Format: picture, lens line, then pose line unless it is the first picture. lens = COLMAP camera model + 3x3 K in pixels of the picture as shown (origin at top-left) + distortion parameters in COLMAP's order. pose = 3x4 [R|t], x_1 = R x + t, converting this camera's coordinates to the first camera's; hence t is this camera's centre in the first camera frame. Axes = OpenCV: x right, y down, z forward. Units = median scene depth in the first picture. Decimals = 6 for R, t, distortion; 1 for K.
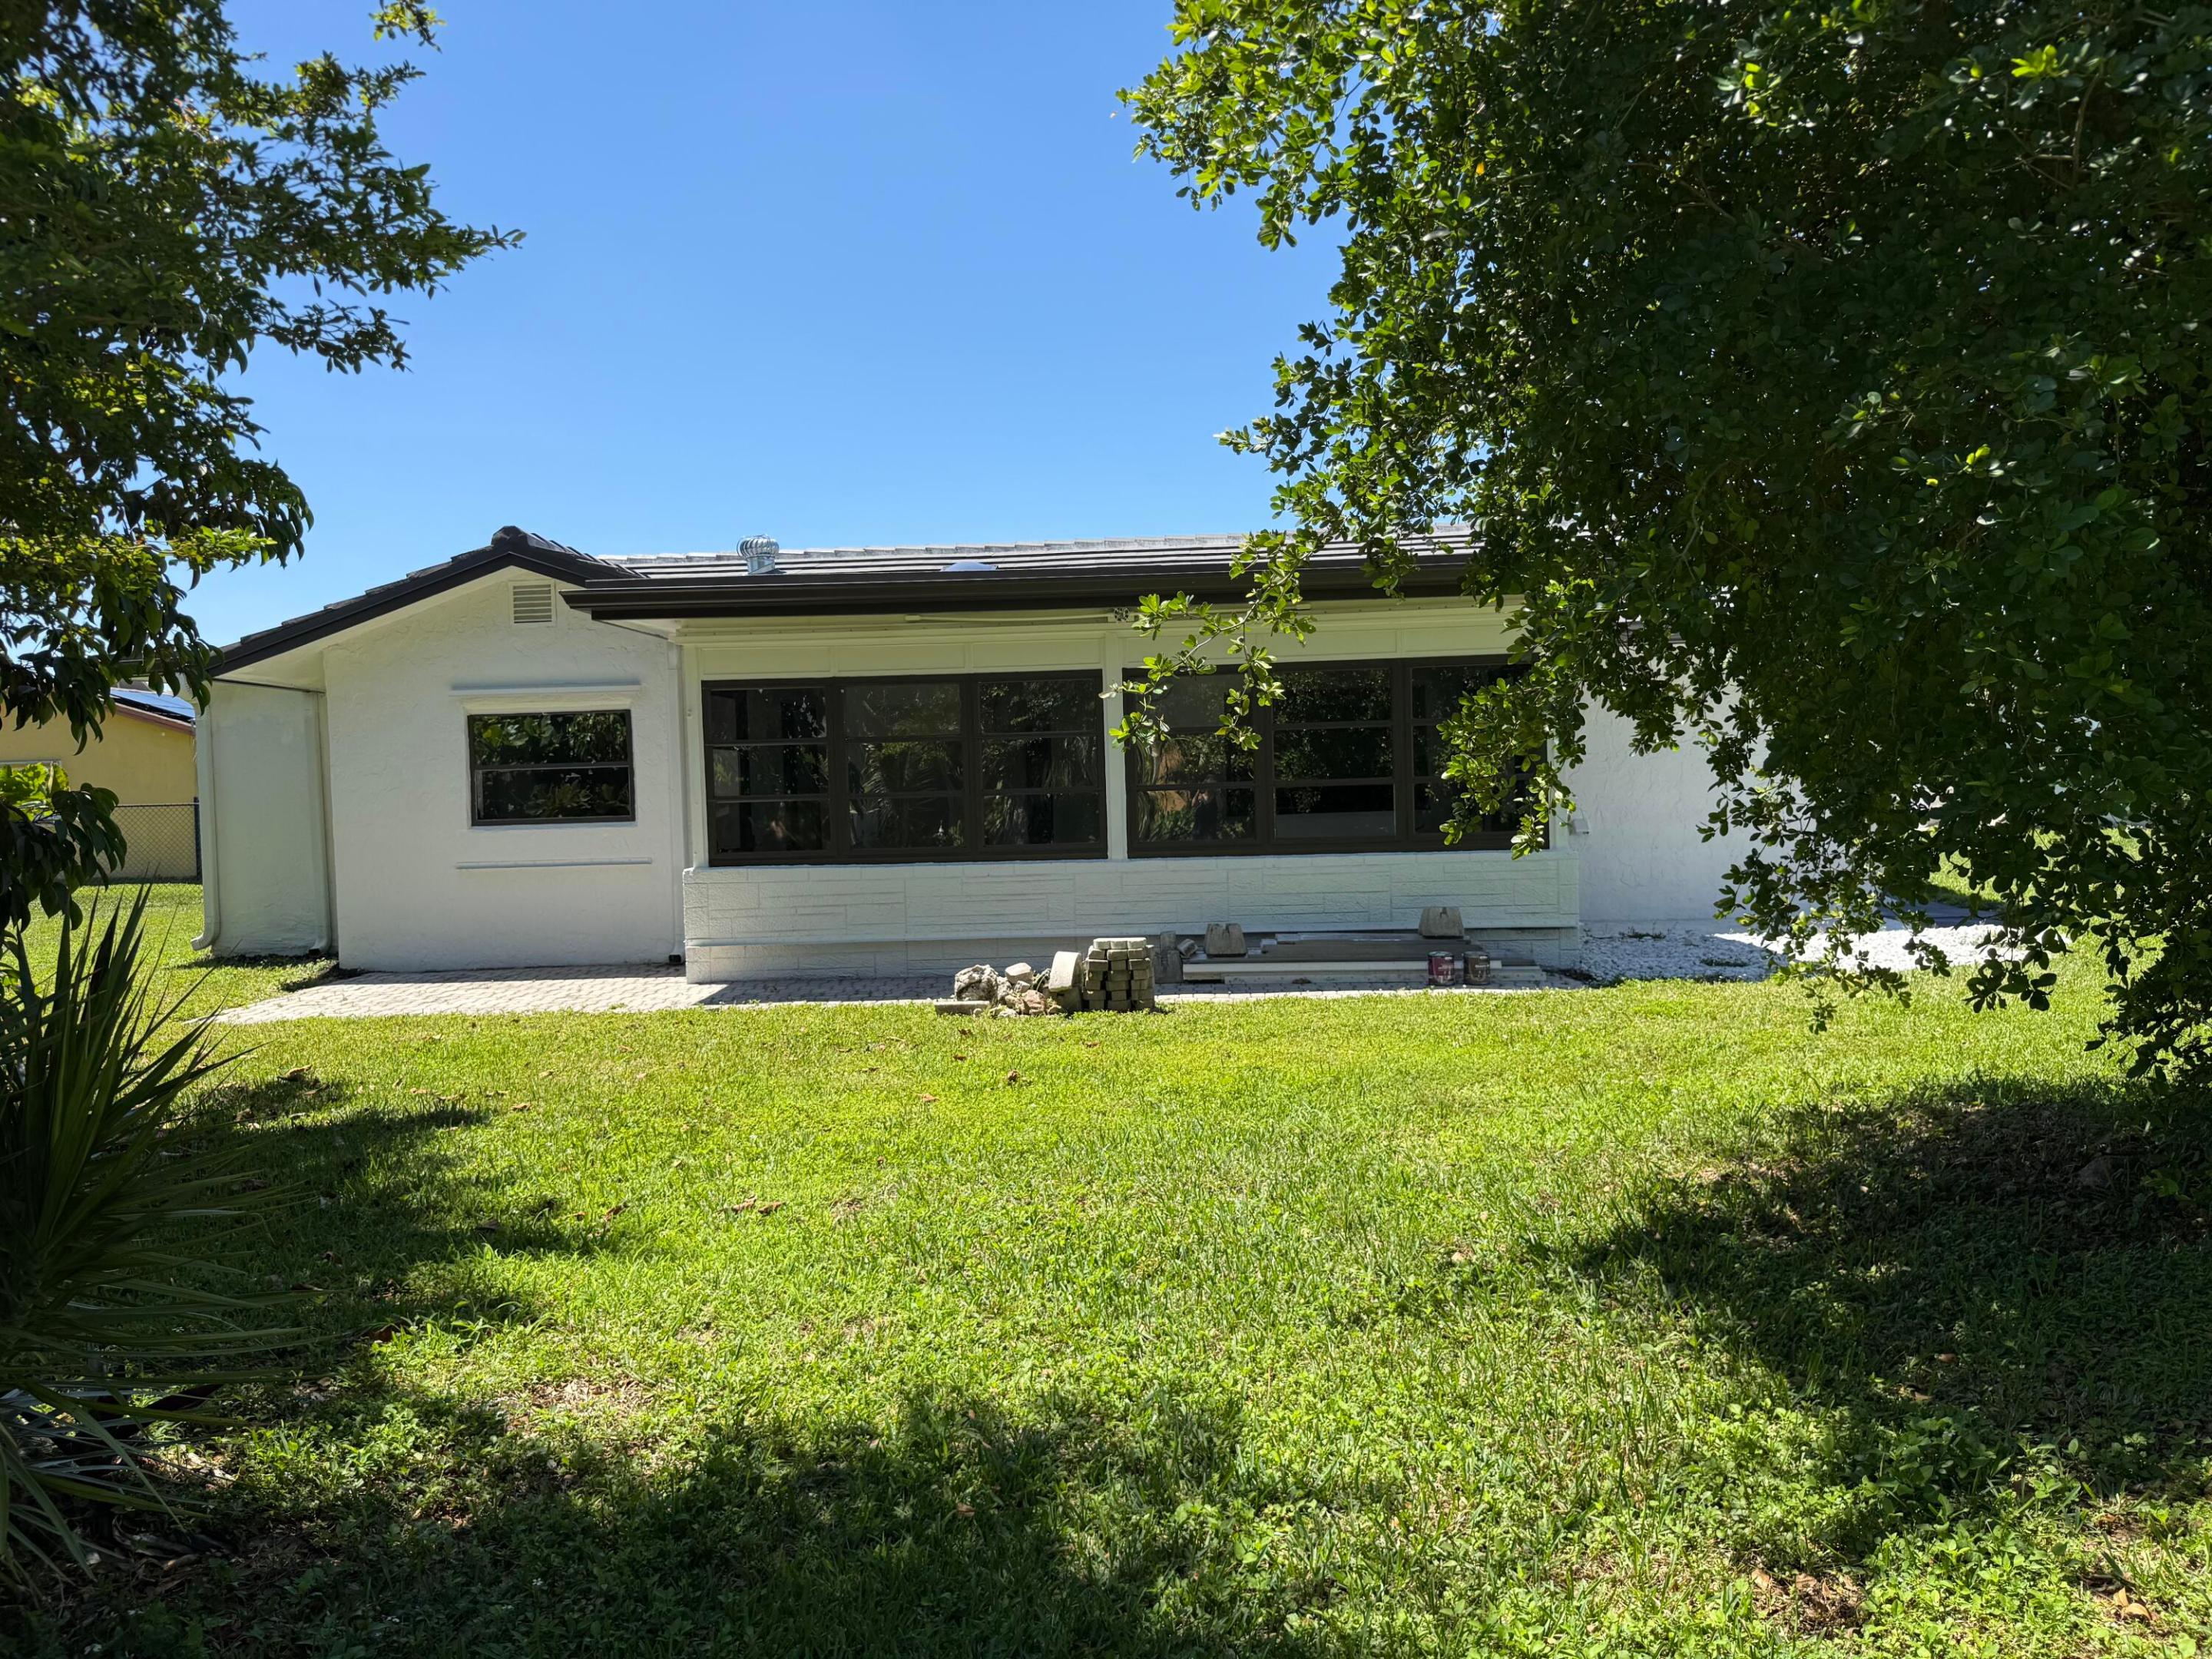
lens RADIAL K [[1549.3, 0, 1107.9], [0, 1549.3, 818.8], [0, 0, 1]] dist [0.126677, -0.087723]
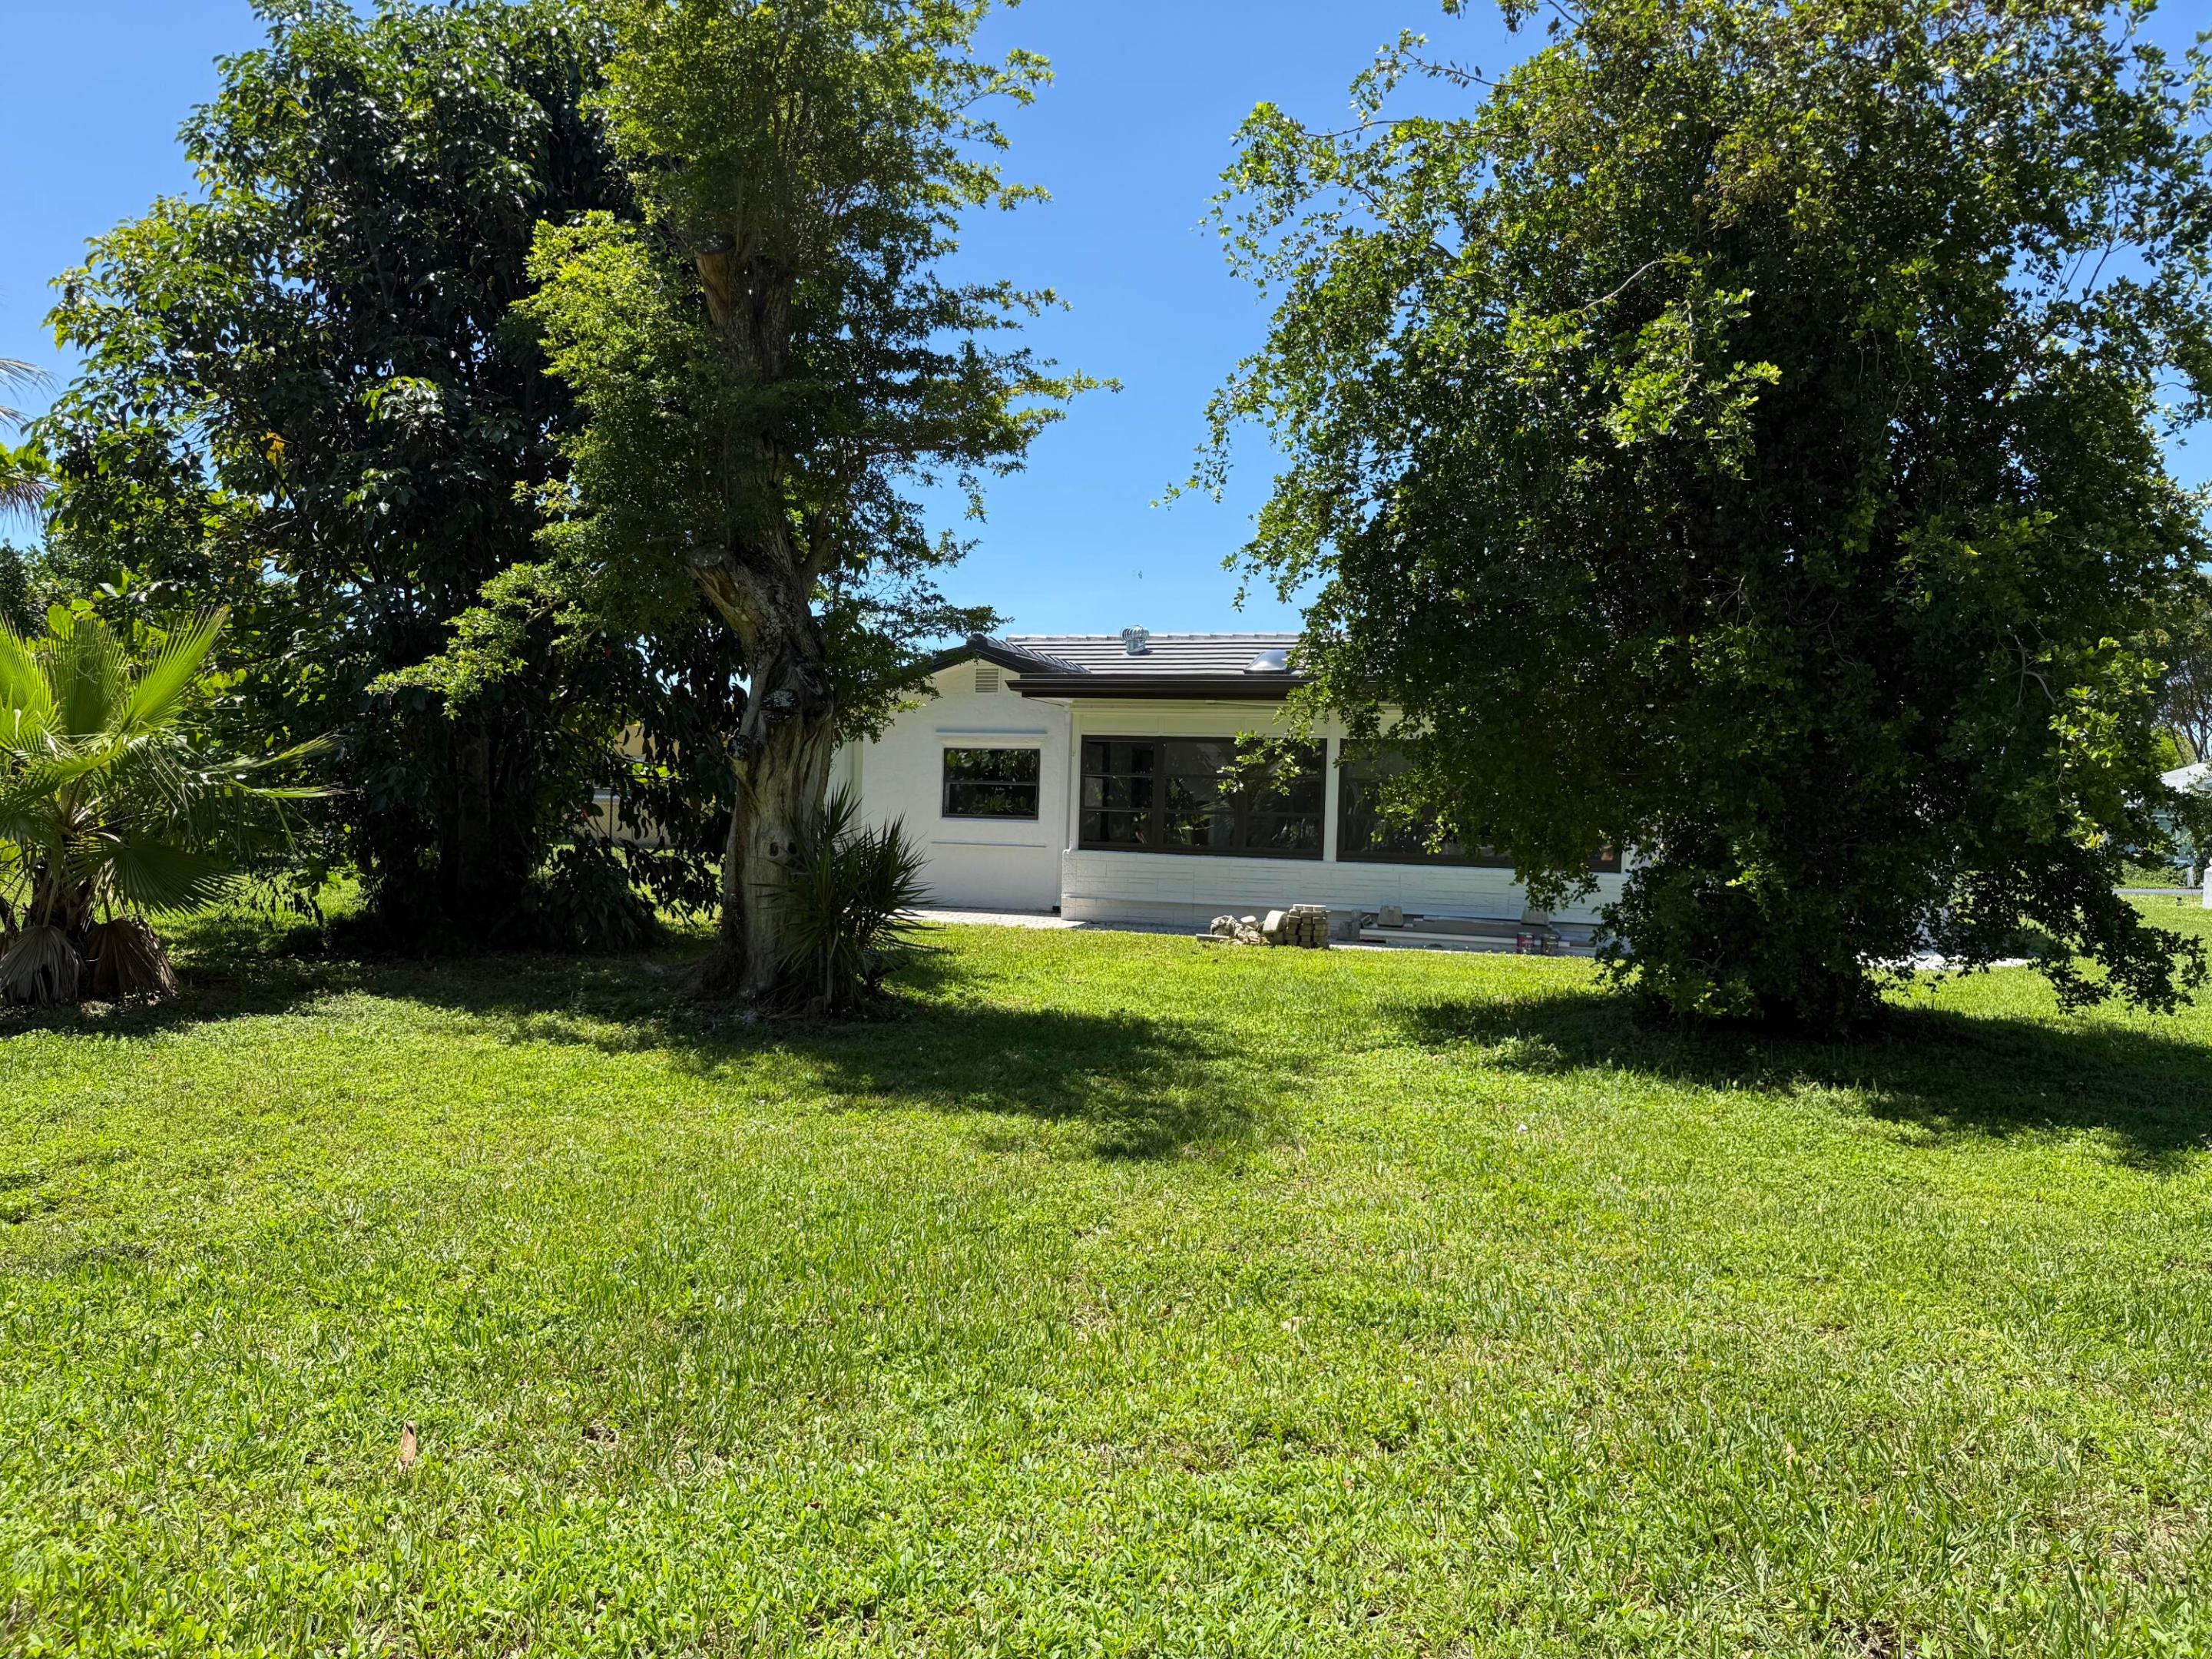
lens RADIAL K [[1549.3, 0, 1107.9], [0, 1549.3, 818.8], [0, 0, 1]] dist [0.126677, -0.087723]
pose [[0.966829, 0.060327, -0.248199, 0.175215], [-0.065509, 0.997772, -0.012665, 0.017607], [0.246882, 0.028504, 0.968626, -0.564473]]
